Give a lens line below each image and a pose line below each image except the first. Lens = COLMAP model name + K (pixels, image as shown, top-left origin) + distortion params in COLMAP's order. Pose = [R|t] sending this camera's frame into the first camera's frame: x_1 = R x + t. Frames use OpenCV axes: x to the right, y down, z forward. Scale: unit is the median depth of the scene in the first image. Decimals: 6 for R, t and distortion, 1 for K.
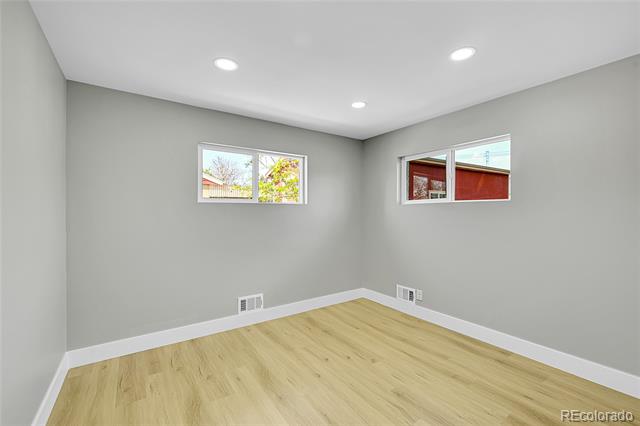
lens RADIAL K [[274.3, 0, 320.0], [0, 274.3, 213.0], [0, 0, 1]] dist [0.008620, 0.000227]
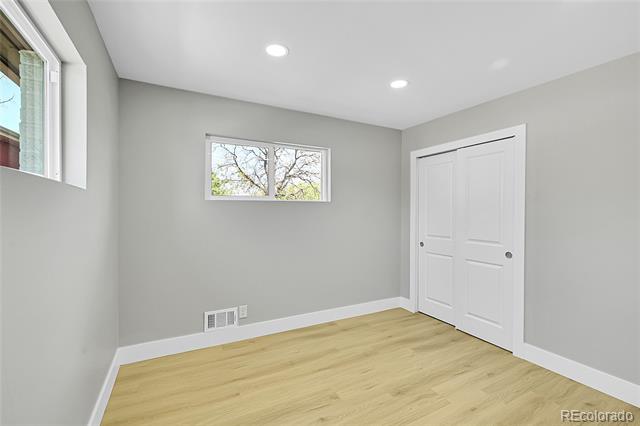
lens RADIAL K [[274.3, 0, 320.0], [0, 274.3, 213.0], [0, 0, 1]] dist [0.008620, 0.000227]
pose [[0.121639, -0.003341, 0.992569, -0.585932], [-0.005751, 0.999975, 0.004071, -0.008477], [-0.992558, -0.006204, 0.121617, 0.902159]]
